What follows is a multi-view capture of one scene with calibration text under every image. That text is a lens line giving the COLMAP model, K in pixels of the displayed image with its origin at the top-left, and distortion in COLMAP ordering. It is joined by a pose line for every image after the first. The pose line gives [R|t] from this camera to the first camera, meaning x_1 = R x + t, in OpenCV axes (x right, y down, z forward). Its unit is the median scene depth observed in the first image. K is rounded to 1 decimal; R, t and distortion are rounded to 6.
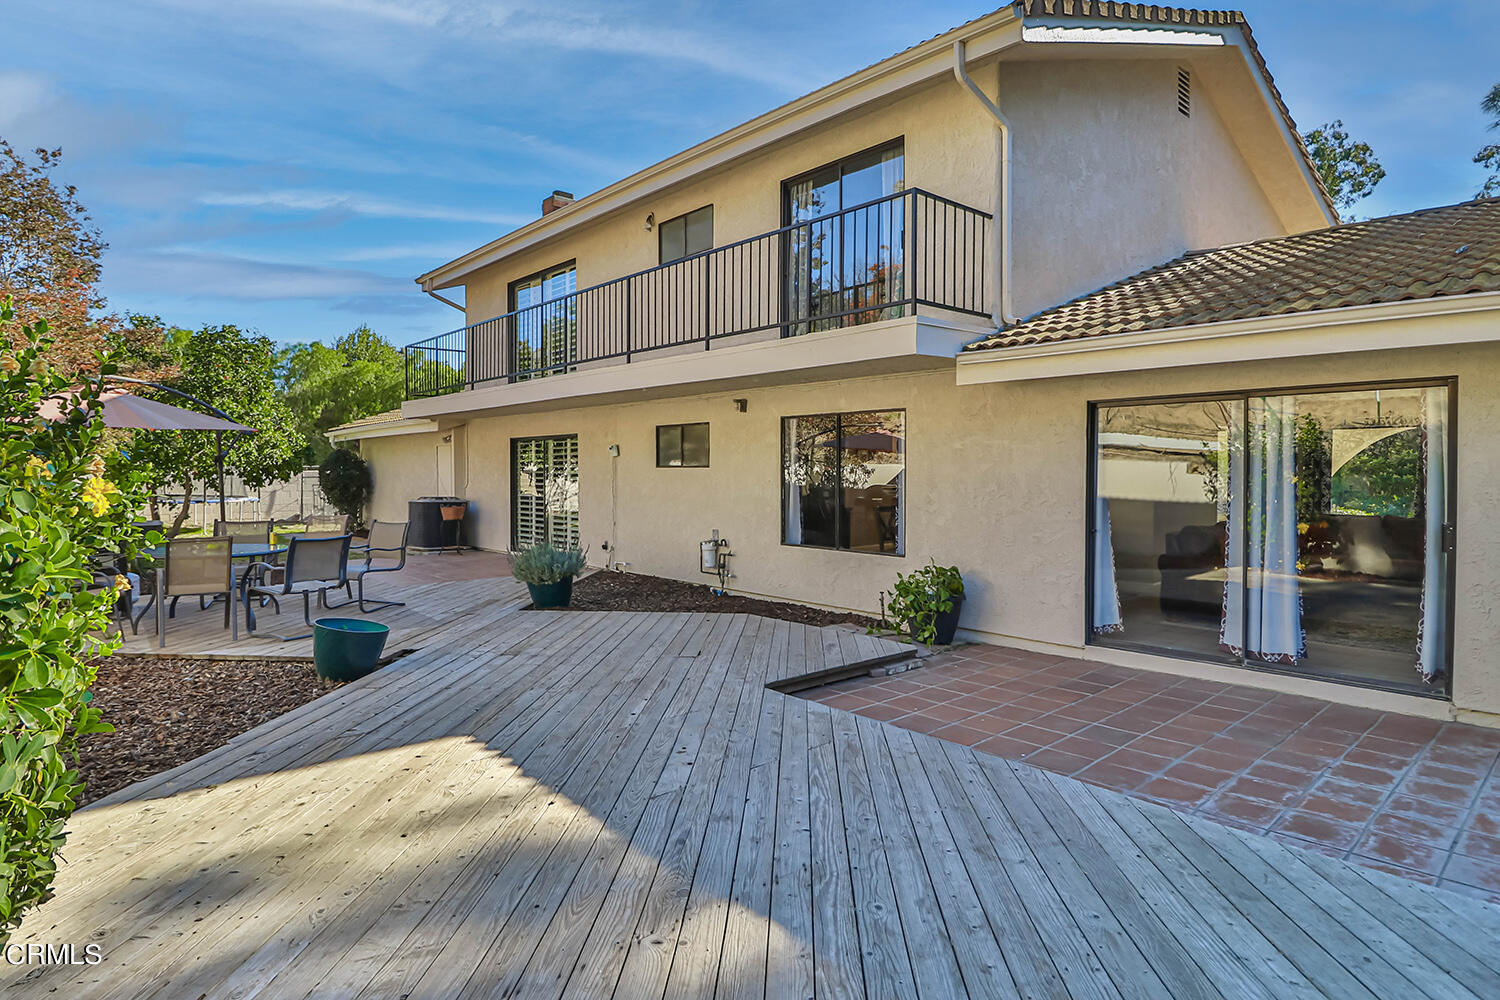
lens RADIAL K [[855.0, 0, 777.2], [0, 855.0, 498.7], [0, 0, 1]] dist [-0.002899, -0.015683]
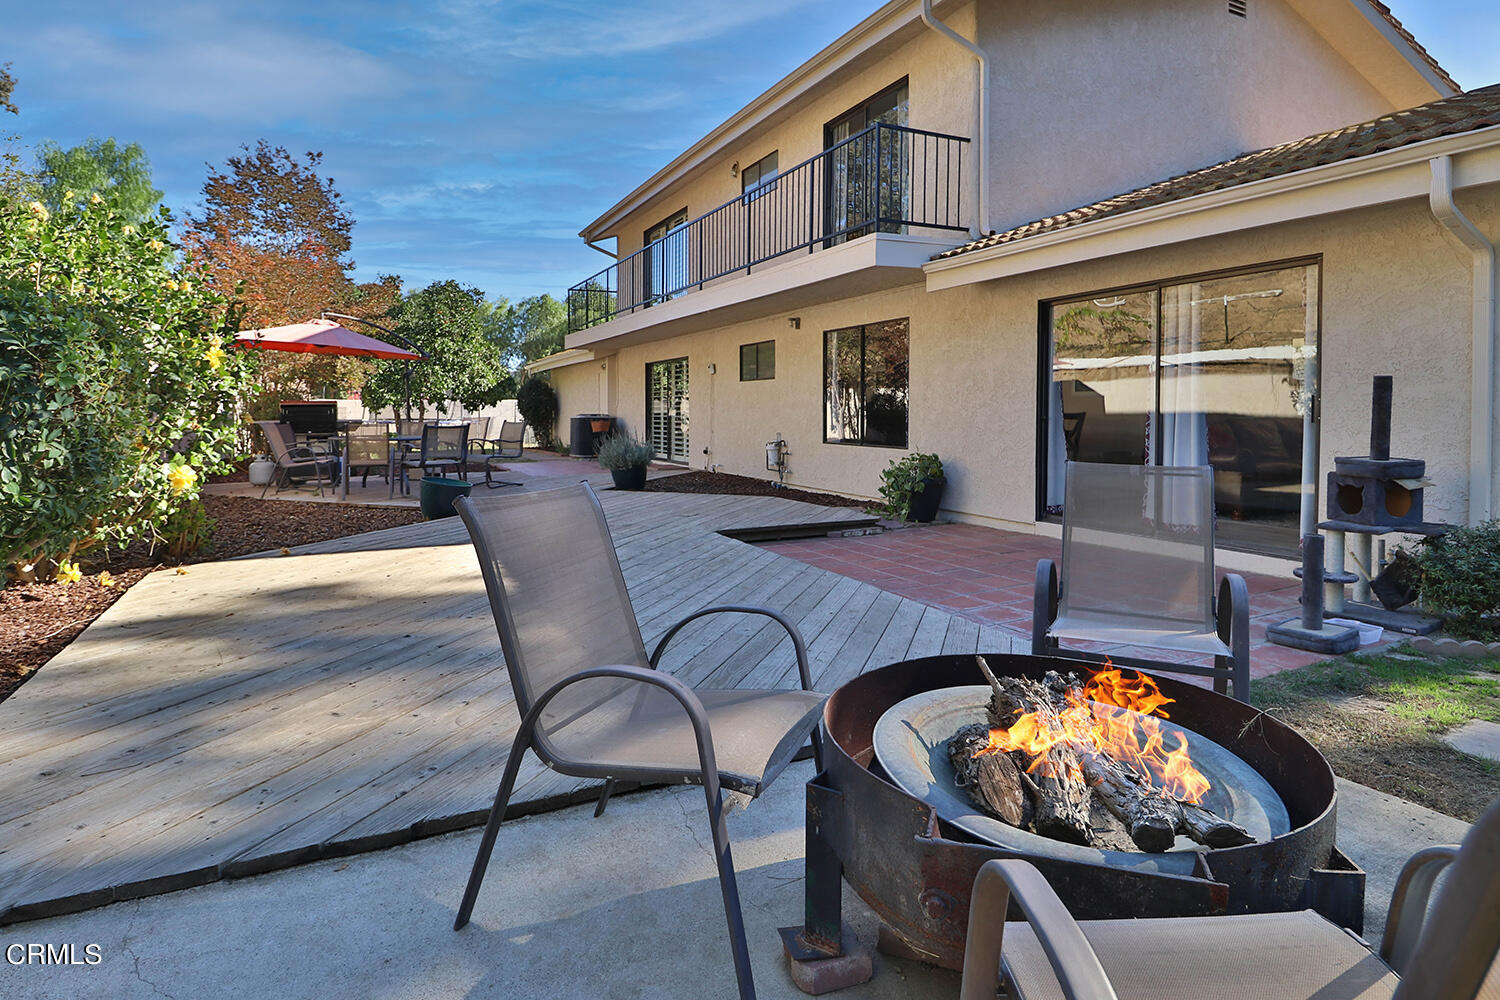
lens RADIAL K [[847.7, 0, 752.0], [0, 847.7, 447.7], [0, 0, 1]] dist [-0.006683, -0.002573]
pose [[0.958435, 0.006203, -0.285244, 0.294701], [-0.003671, 0.999949, 0.009408, 0.061735], [0.285288, -0.007969, 0.958409, -0.143600]]
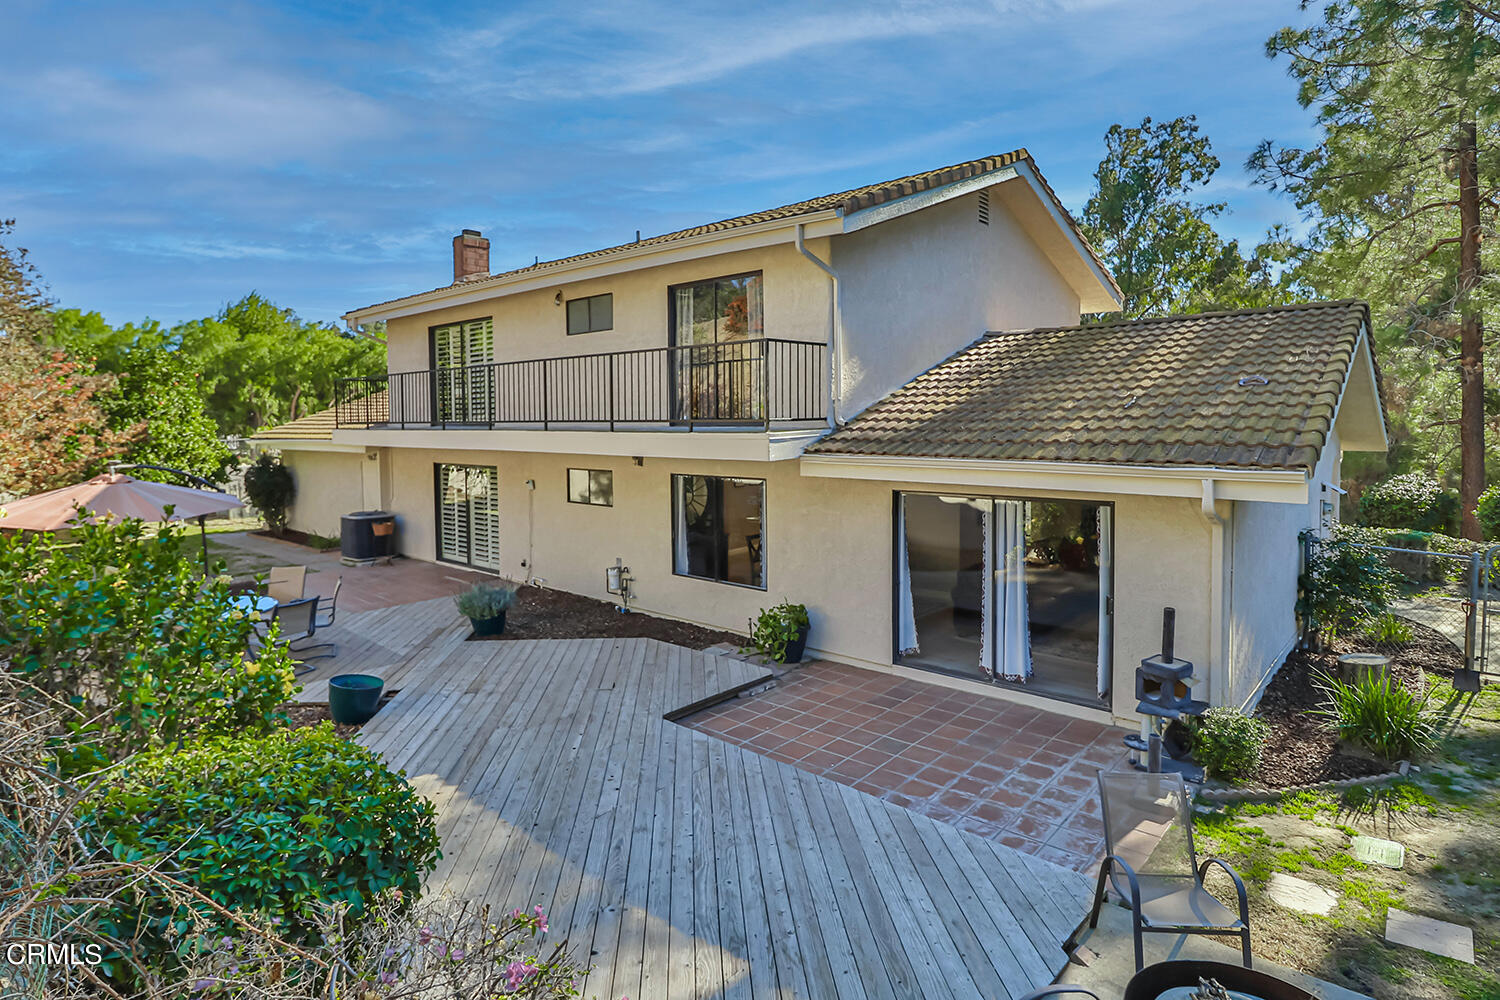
lens RADIAL K [[847.7, 0, 752.0], [0, 847.7, 447.7], [0, 0, 1]] dist [-0.006683, -0.002573]
pose [[0.994840, -0.013847, 0.100506, -0.001692], [0.012058, 0.999758, 0.018379, -0.192901], [-0.100736, -0.017072, 0.994767, -0.316858]]
